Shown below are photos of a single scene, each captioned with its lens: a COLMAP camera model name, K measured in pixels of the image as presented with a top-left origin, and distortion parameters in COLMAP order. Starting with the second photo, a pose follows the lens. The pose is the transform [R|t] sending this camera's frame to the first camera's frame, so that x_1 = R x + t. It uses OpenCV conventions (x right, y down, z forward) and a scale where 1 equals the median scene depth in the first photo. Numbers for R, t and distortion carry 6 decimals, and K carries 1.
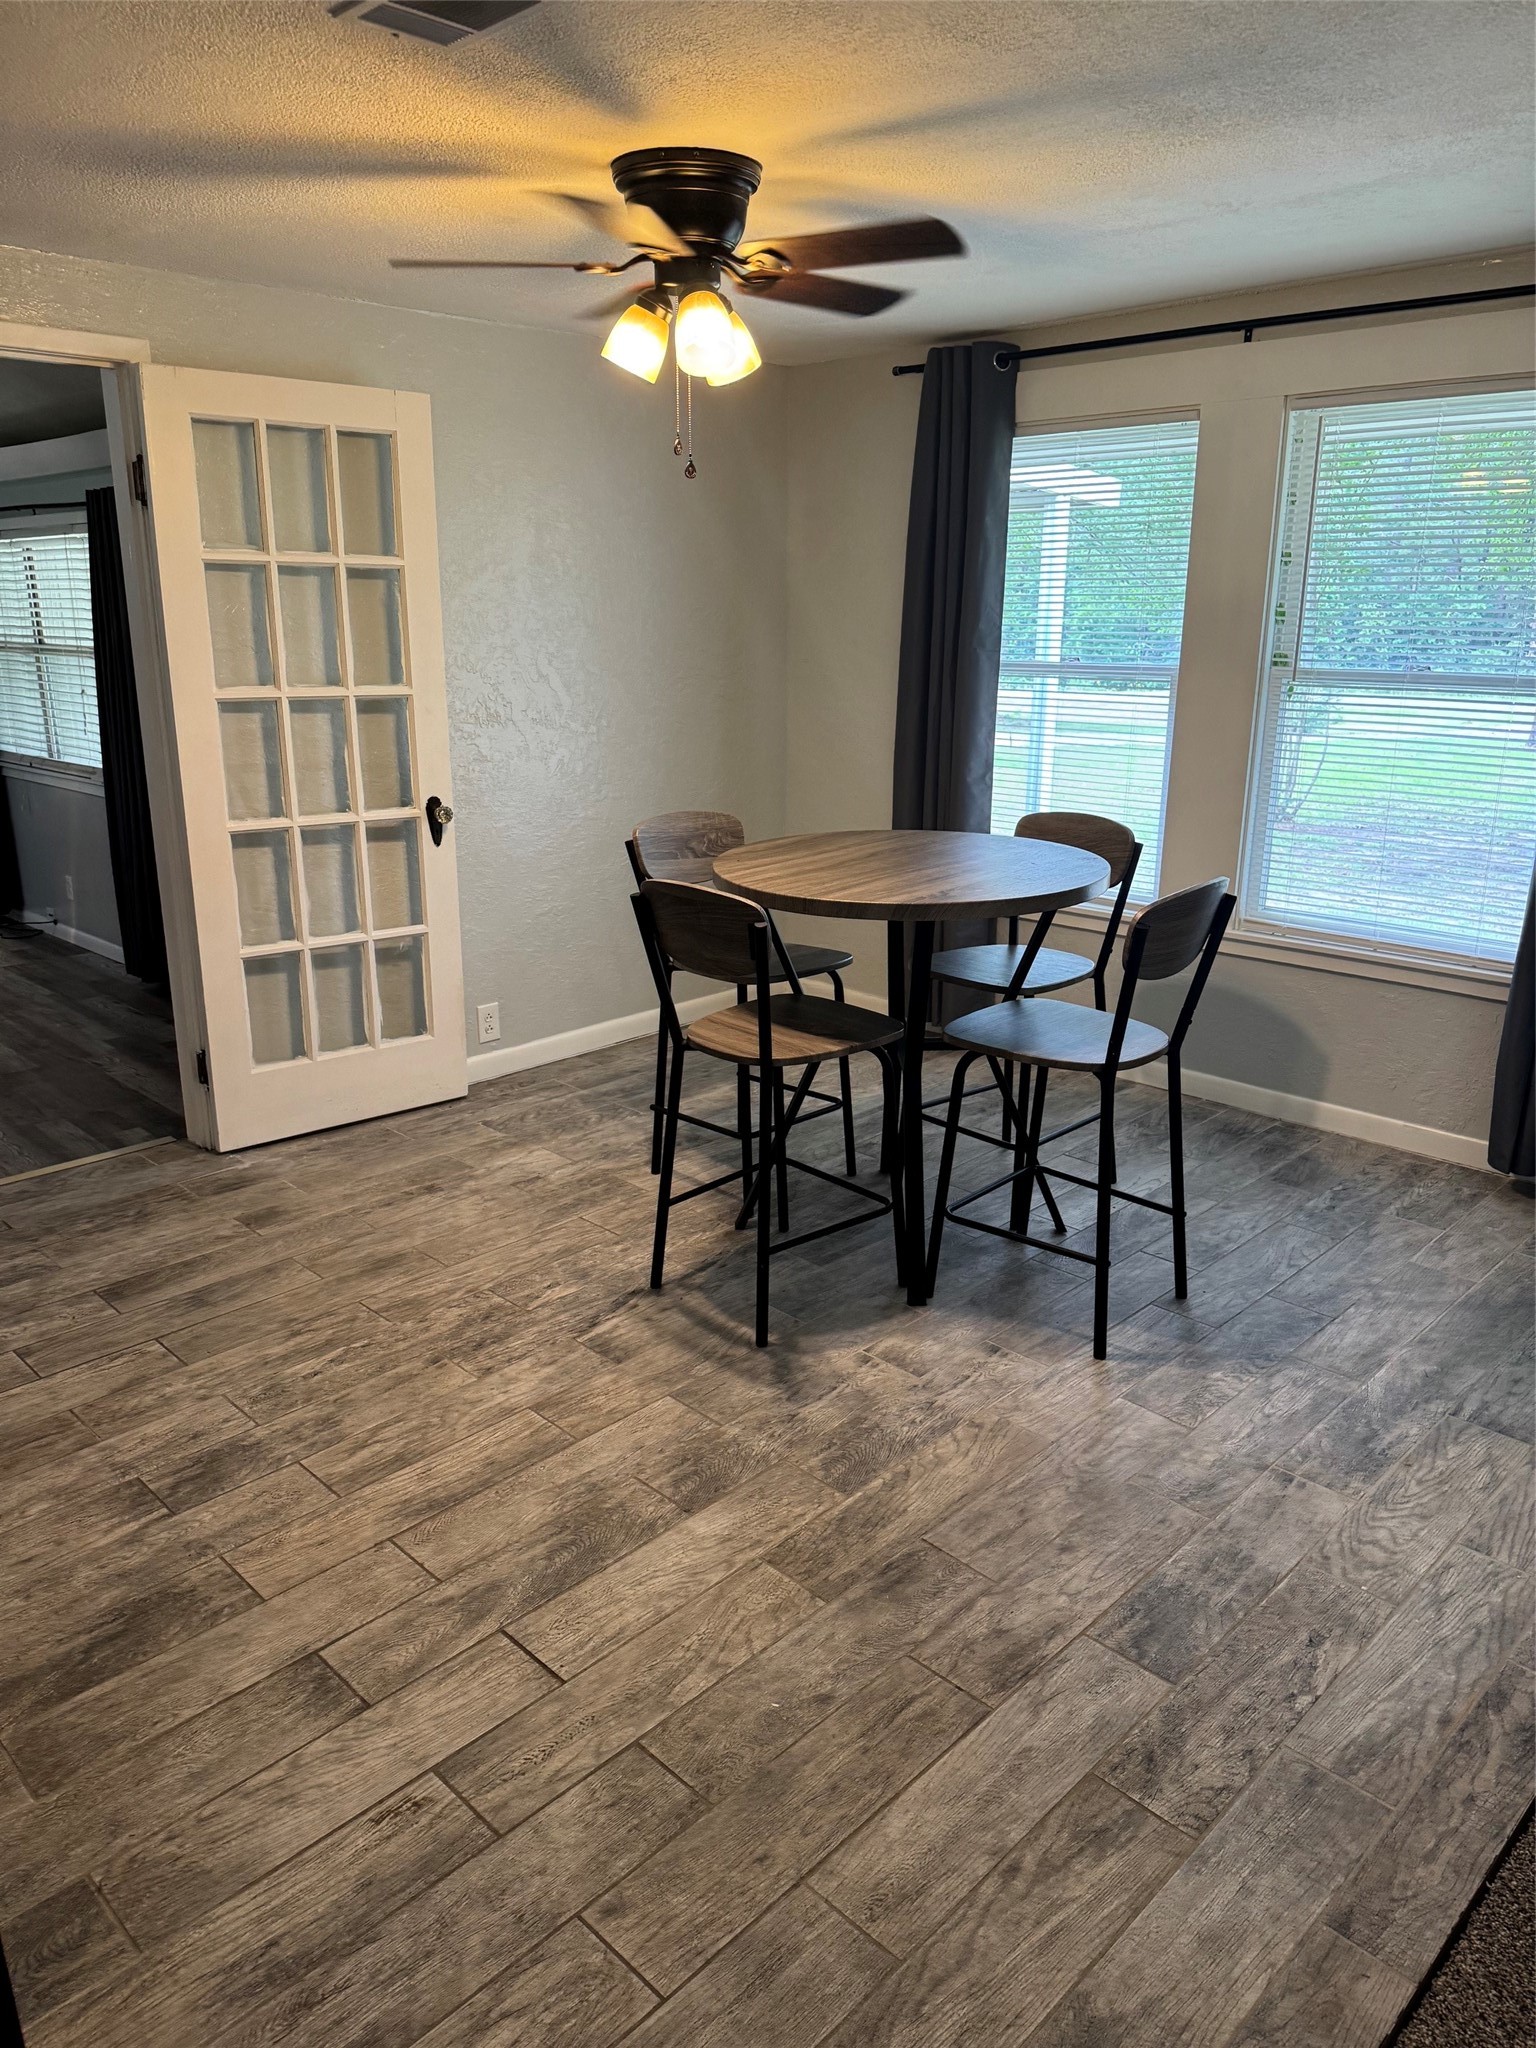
lens RADIAL K [[1457.2, 0, 772.1], [0, 1457.2, 1022.6], [0, 0, 1]] dist [0.004020, -0.001036]
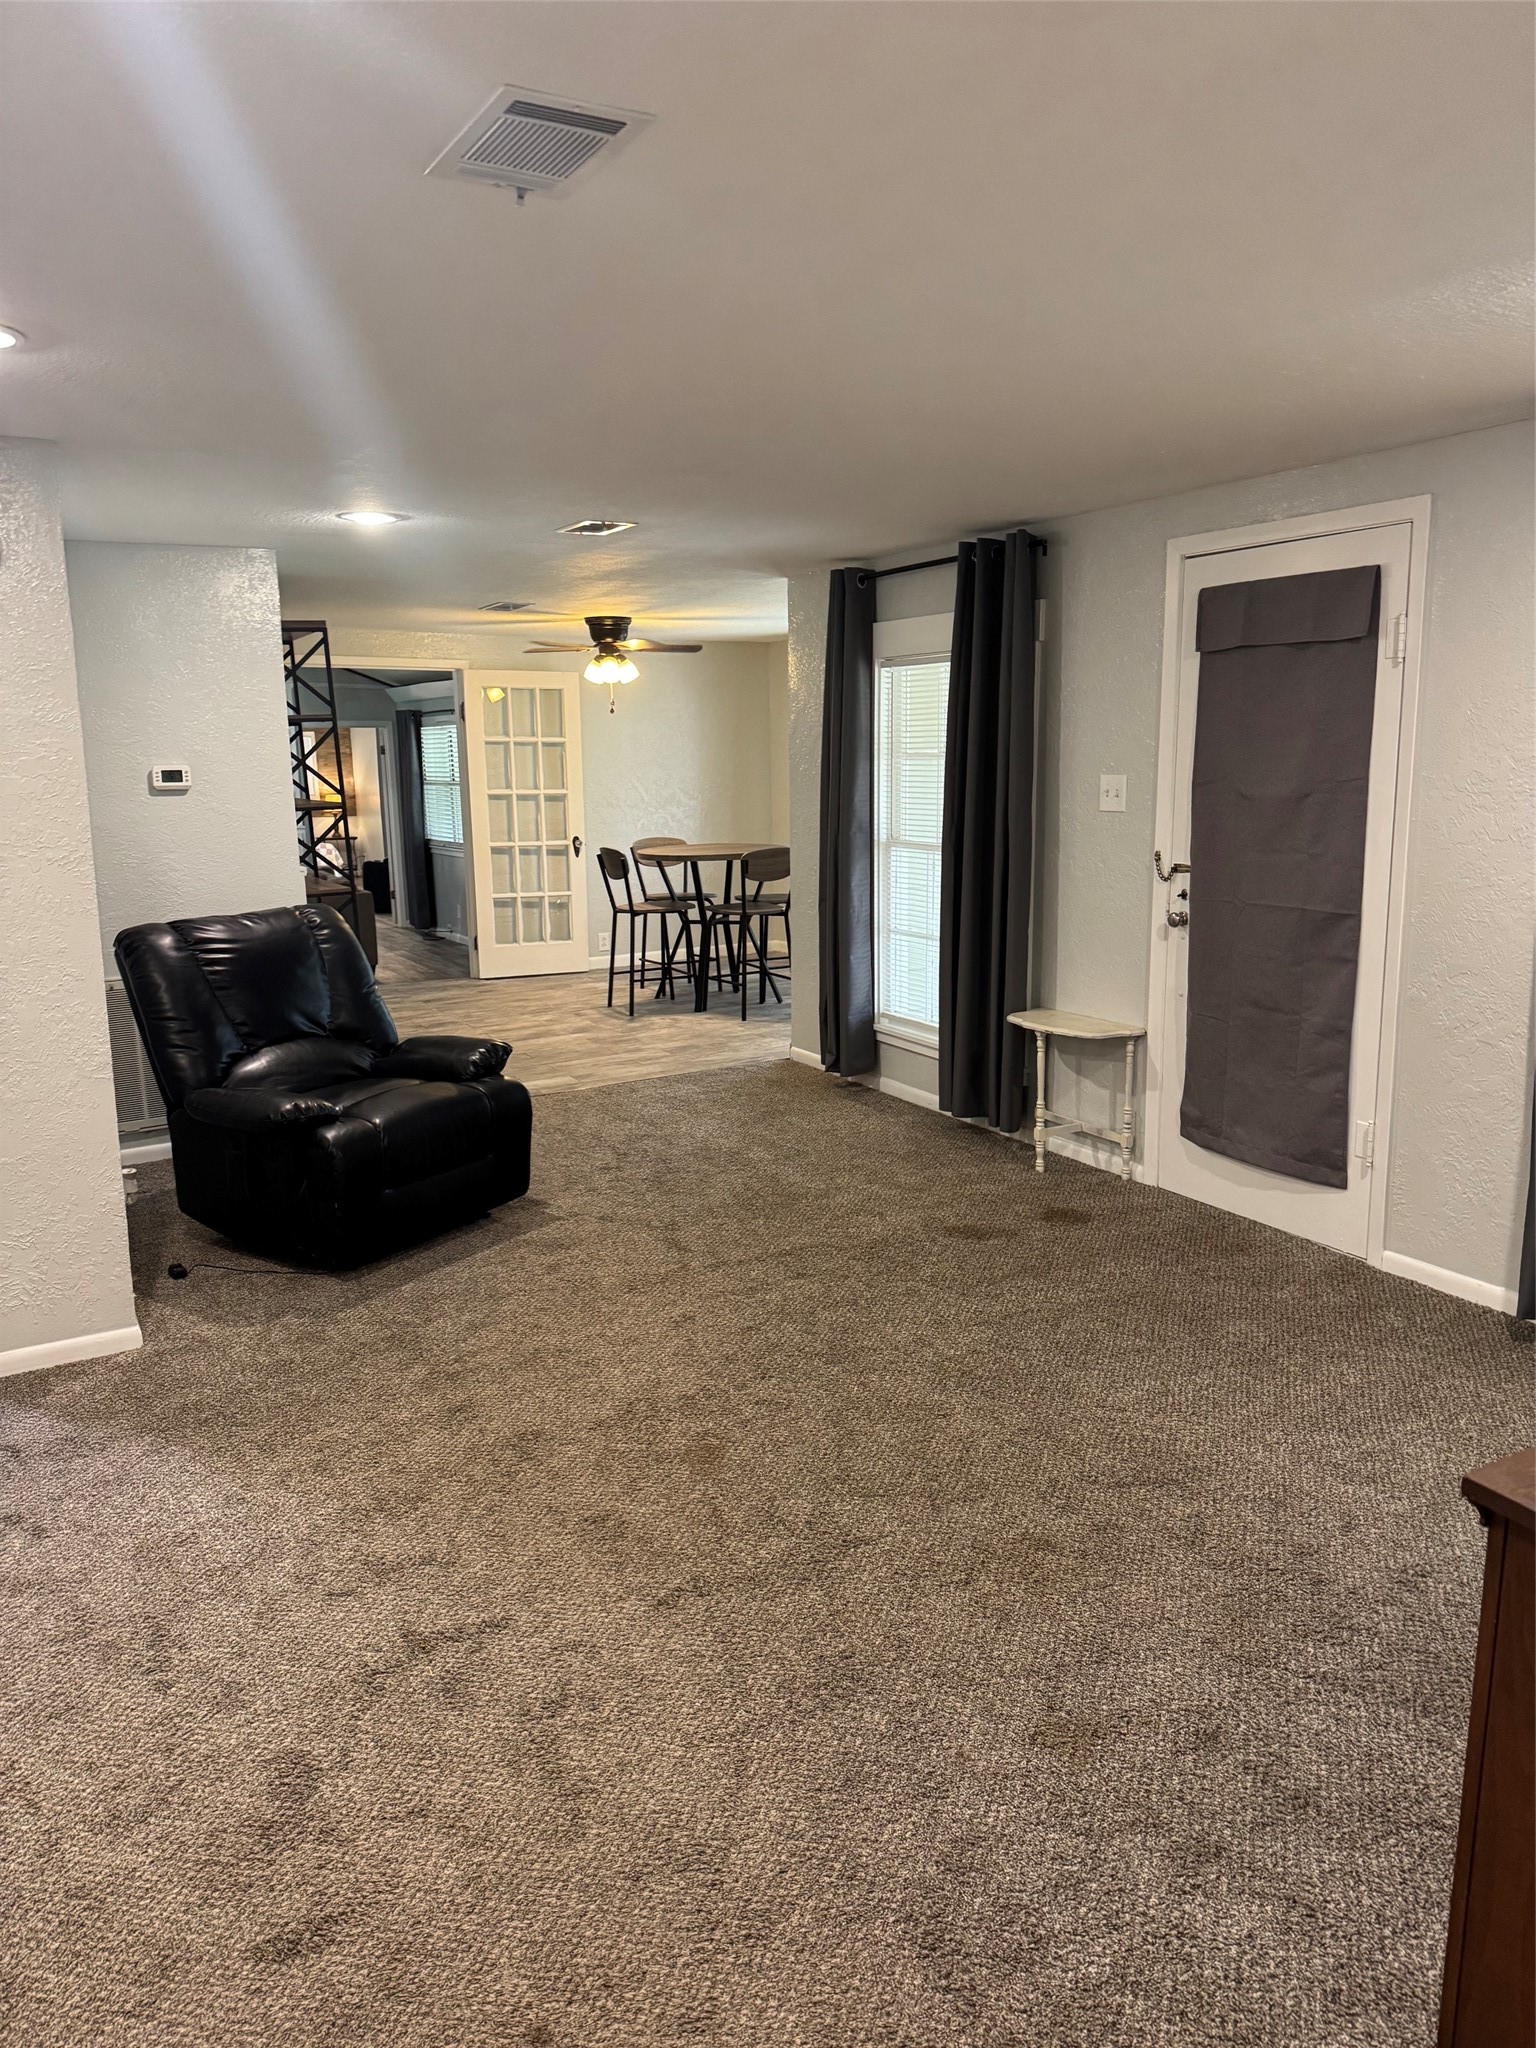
lens RADIAL K [[1457.2, 0, 765.4], [0, 1457.2, 1028.8], [0, 0, 1]] dist [0.004020, -0.001036]
pose [[0.958345, 0.029765, -0.284058, 0.758633], [-0.058743, 0.993833, -0.094047, 0.366881], [0.279507, 0.106816, 0.954184, -1.154905]]
